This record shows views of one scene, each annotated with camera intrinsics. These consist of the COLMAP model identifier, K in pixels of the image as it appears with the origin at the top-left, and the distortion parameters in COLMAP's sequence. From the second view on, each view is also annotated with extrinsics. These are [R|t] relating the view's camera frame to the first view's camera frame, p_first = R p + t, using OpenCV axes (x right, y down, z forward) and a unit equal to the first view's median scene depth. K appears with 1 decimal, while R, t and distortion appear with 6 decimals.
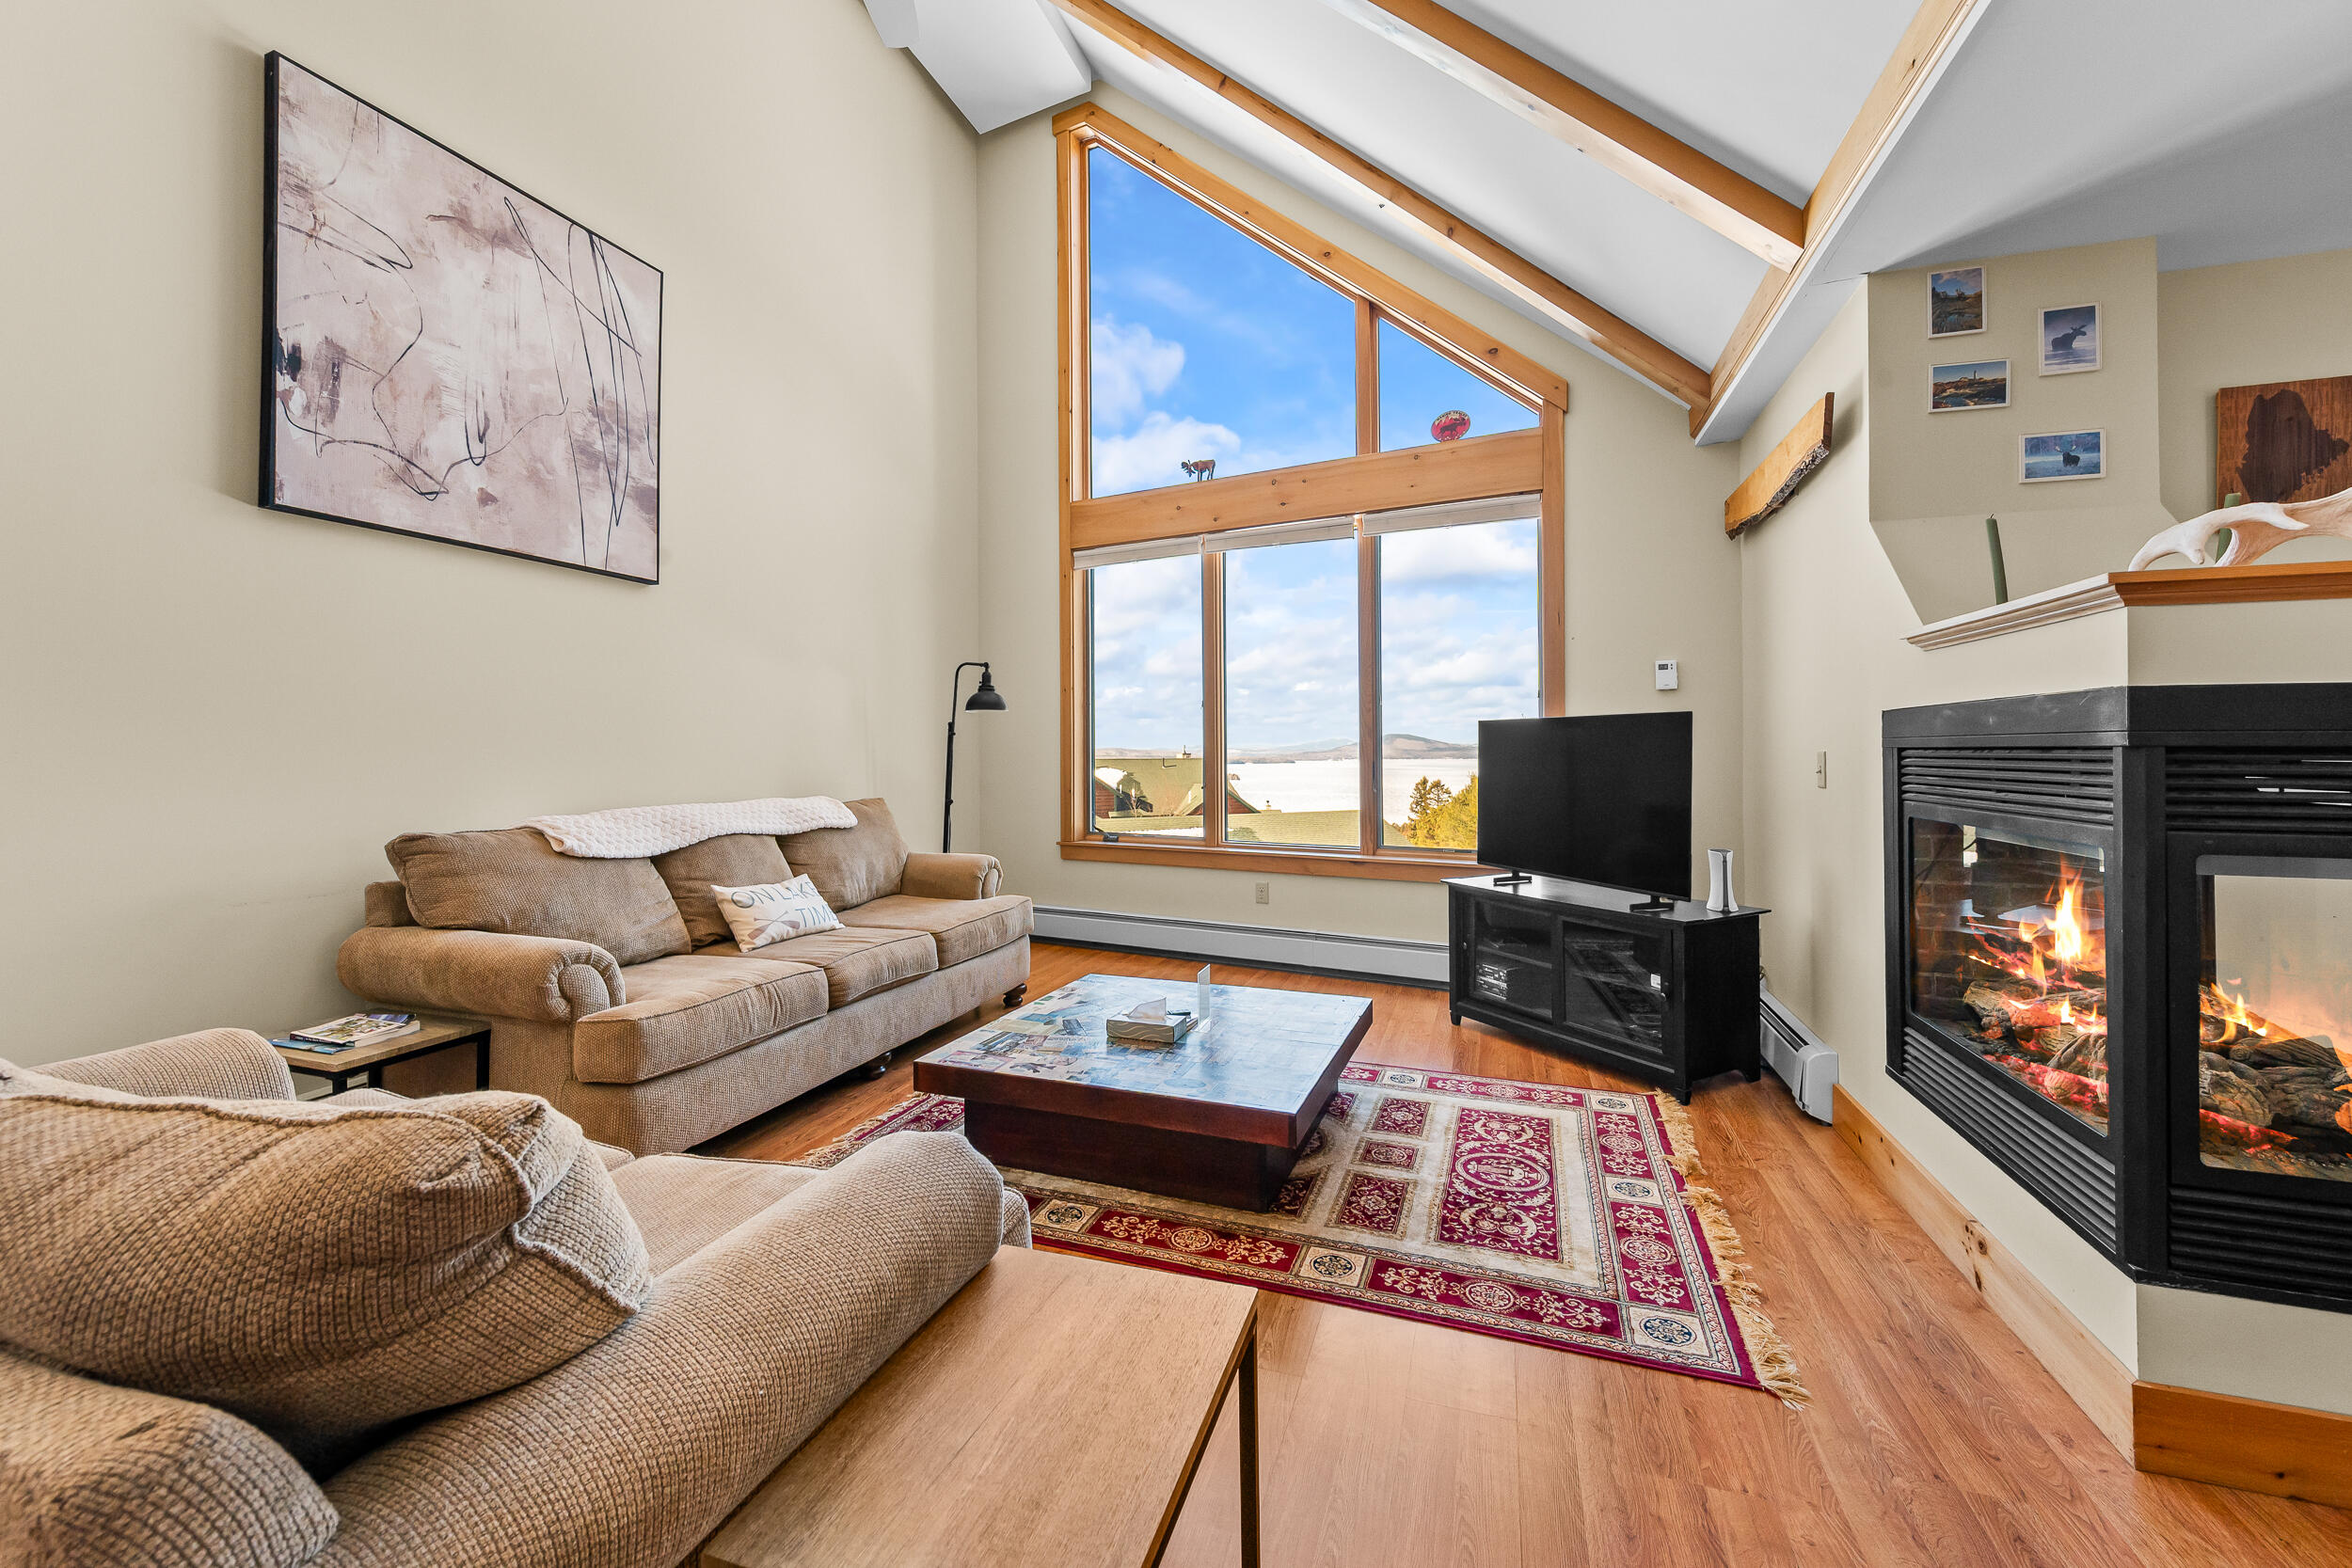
lens RADIAL K [[914.0, 0, 1171.3], [0, 914.0, 740.1], [0, 0, 1]] dist [-0.000339, 0.000014]
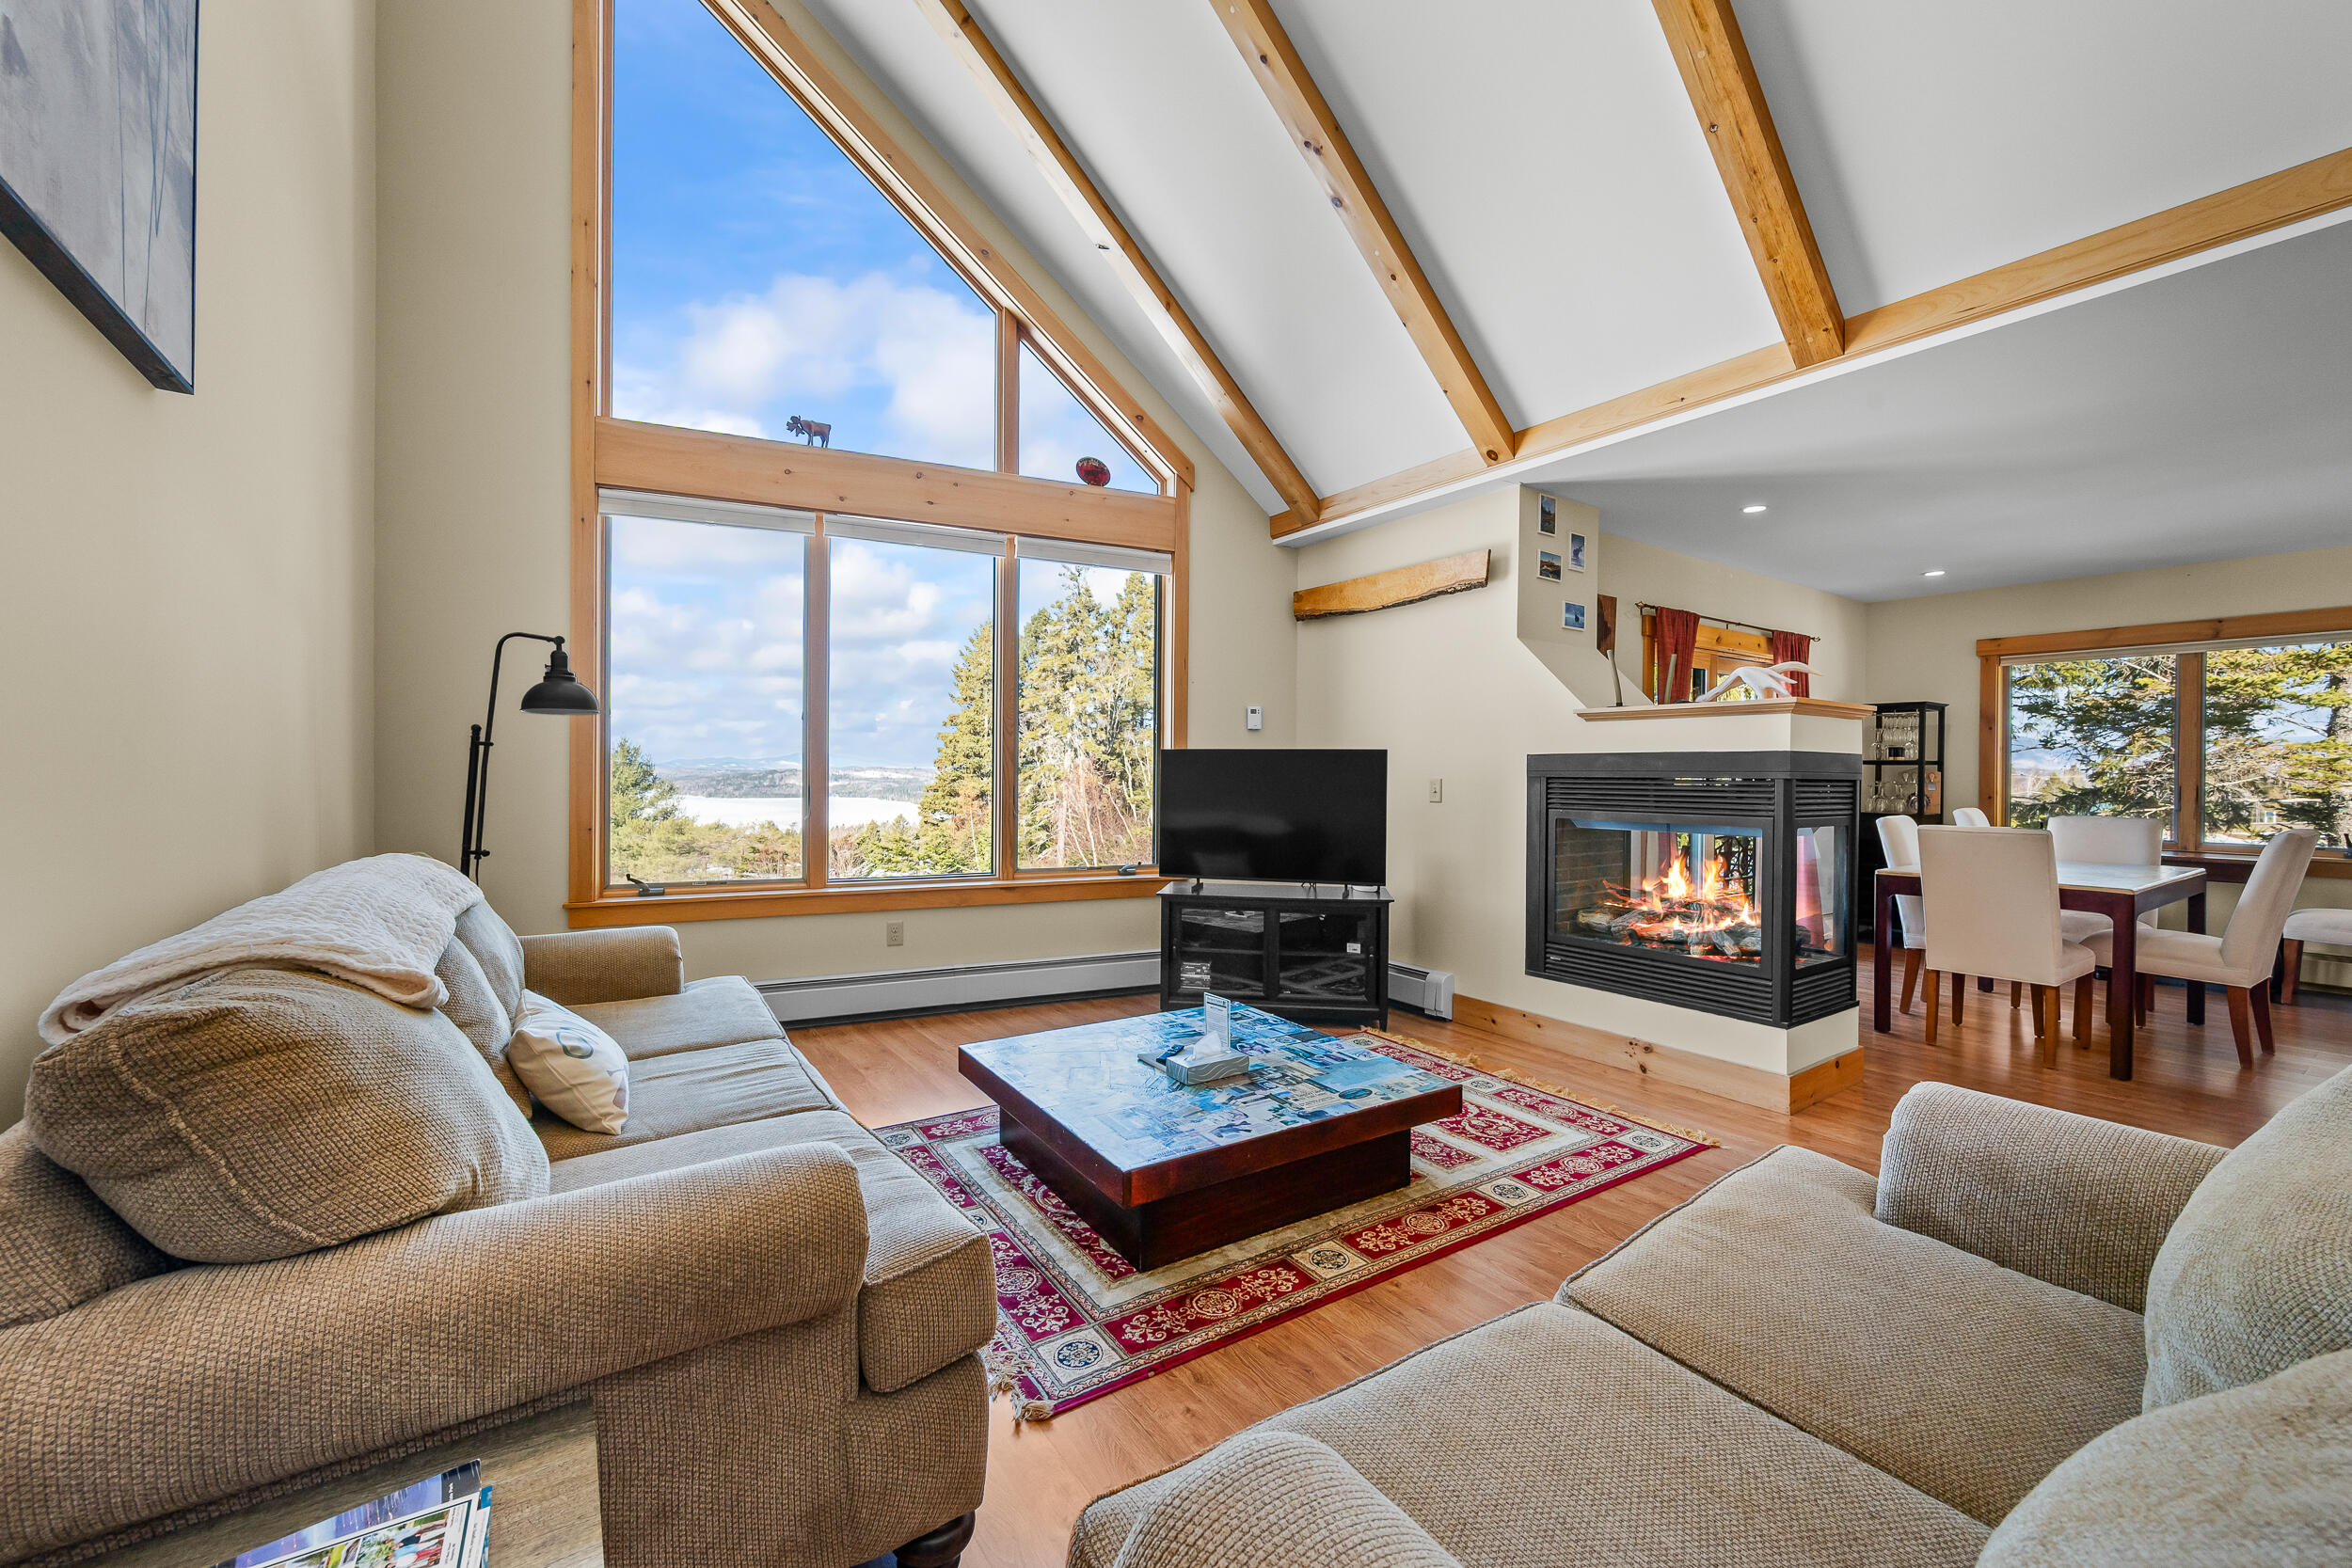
lens RADIAL K [[927.5, 0, 1137.1], [0, 927.5, 771.8], [0, 0, 1]] dist [-0.000532, -0.000024]
pose [[0.607471, 0.007628, 0.794305, -0.750489], [-0.016531, 0.999859, 0.003041, 0.004828], [-0.794170, -0.014978, 0.607512, 0.423417]]
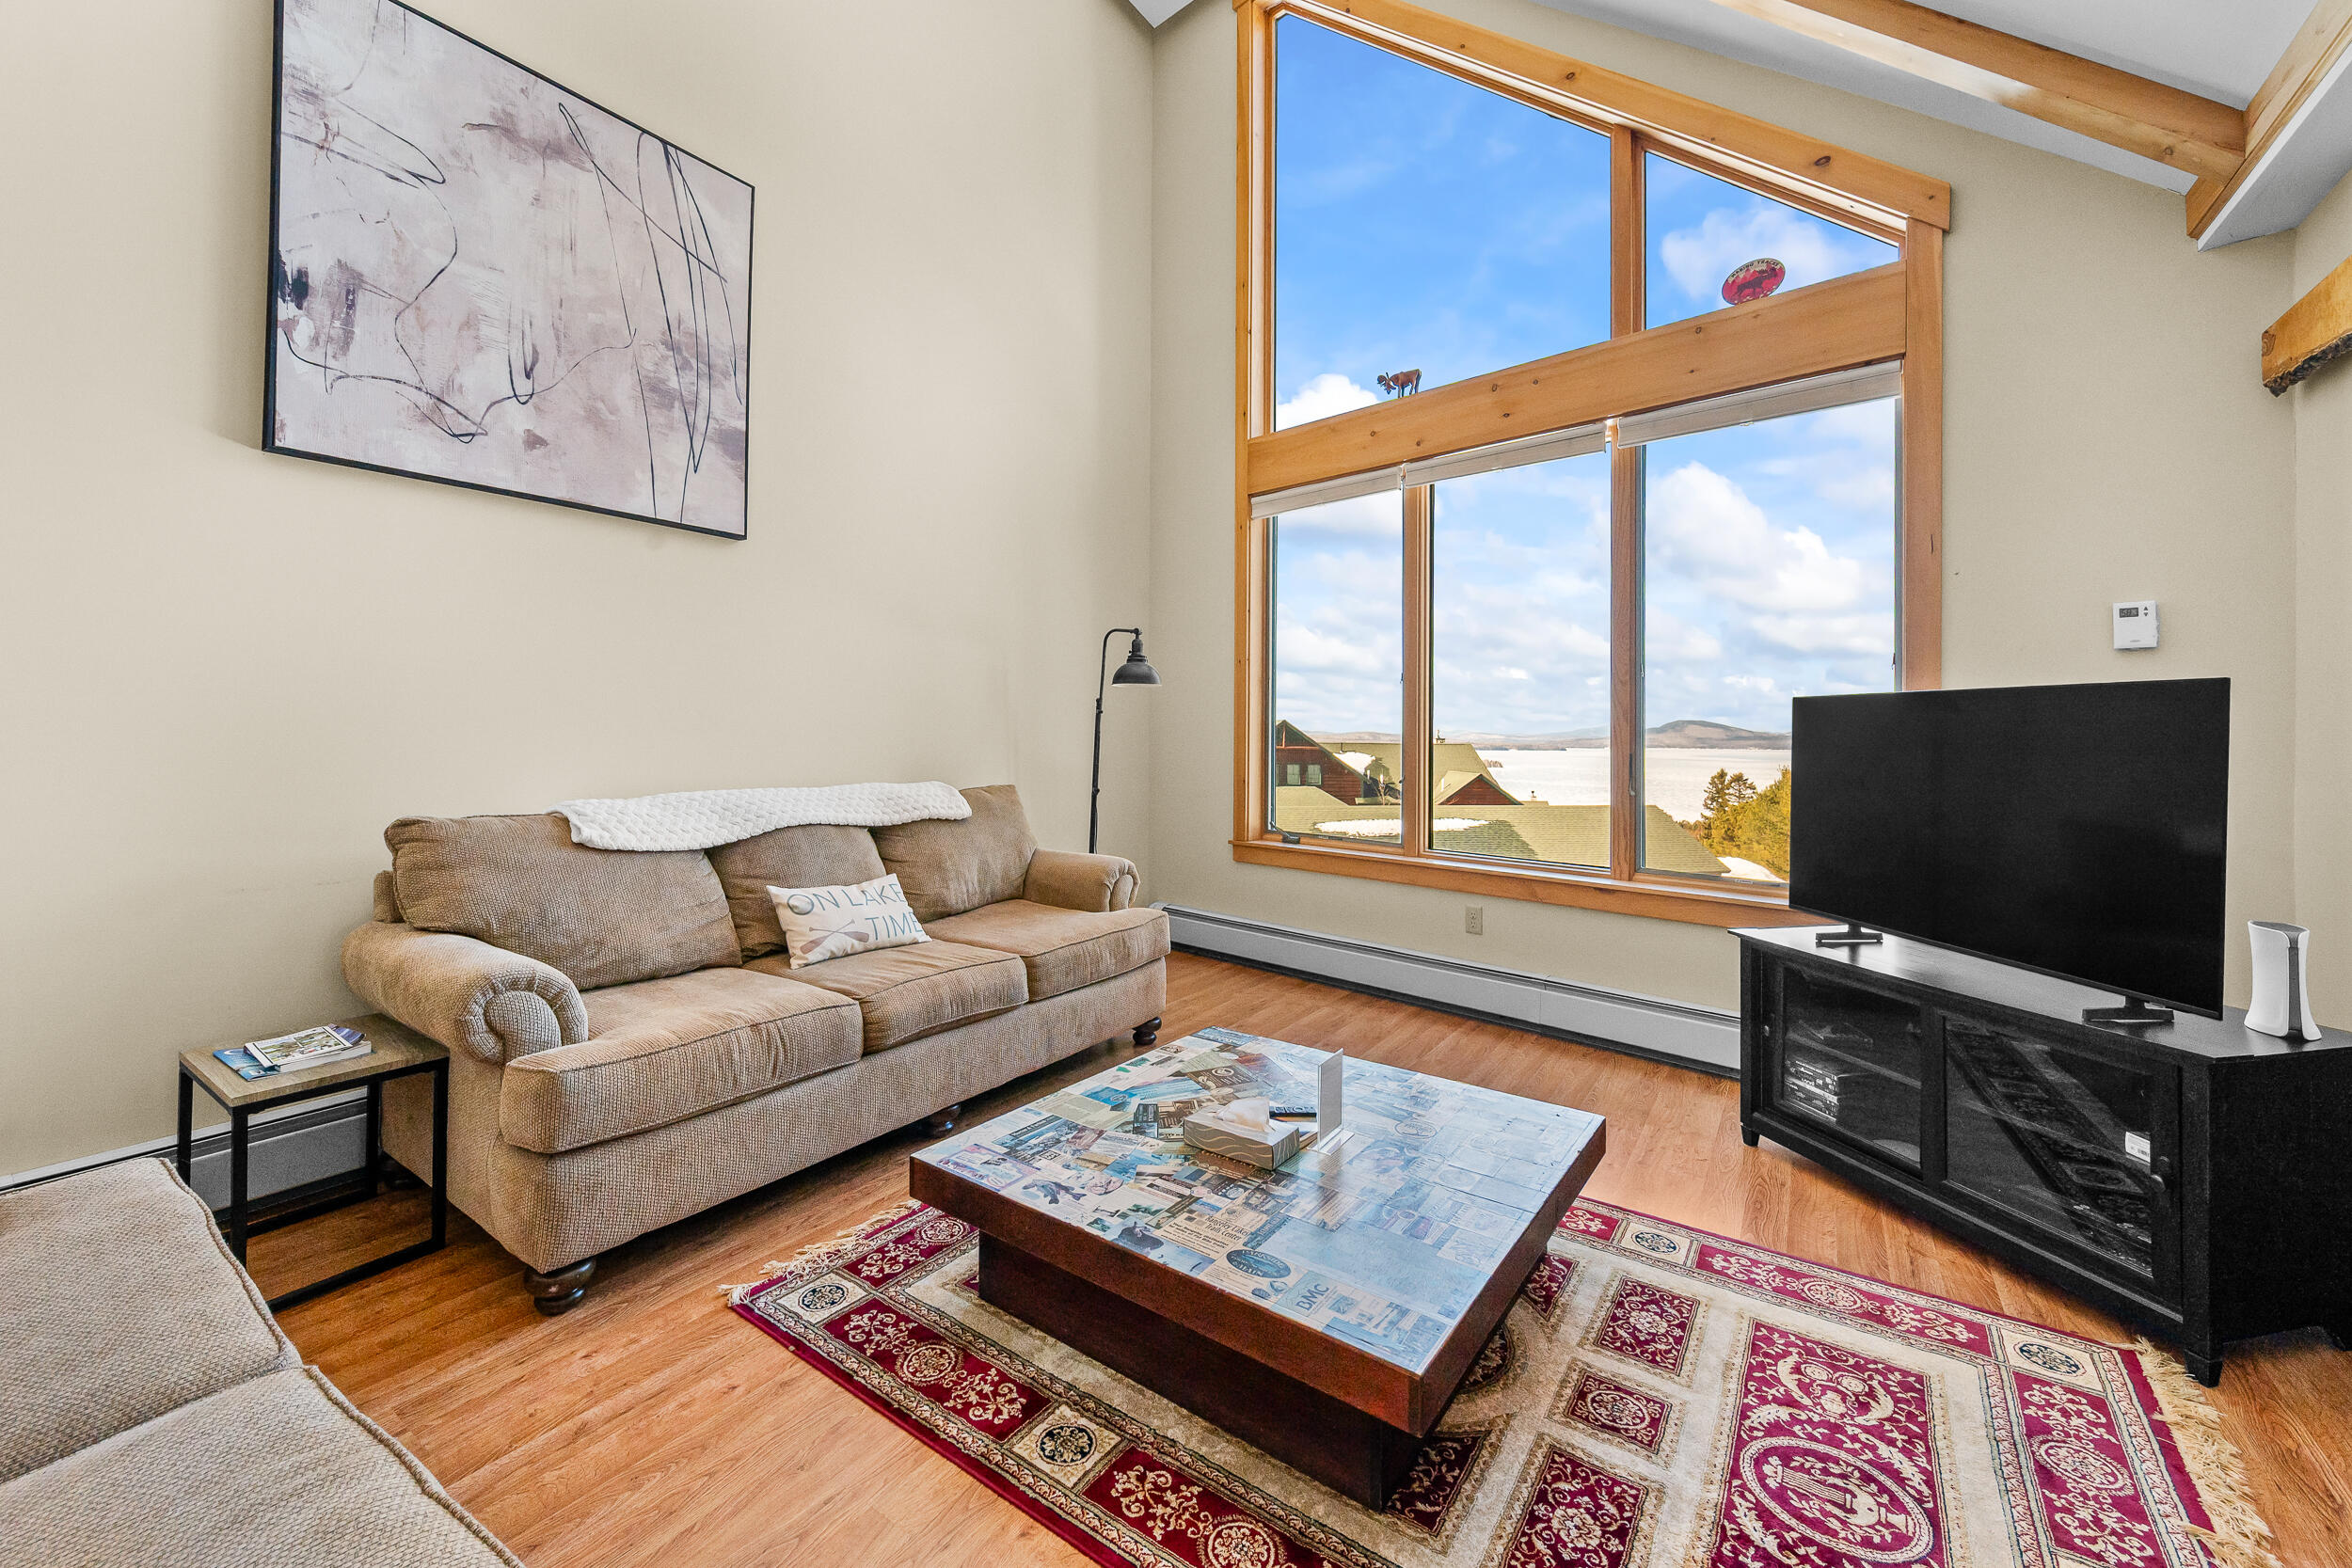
lens RADIAL K [[927.2, 0, 1183.5], [0, 927.2, 720.8], [0, 0, 1]] dist [-0.000245, 0.000175]
pose [[0.967076, 0.010233, -0.254282, 0.093931], [-0.010674, 0.999943, -0.000351, 0.001822], [0.254264, 0.003054, 0.967130, 0.279599]]
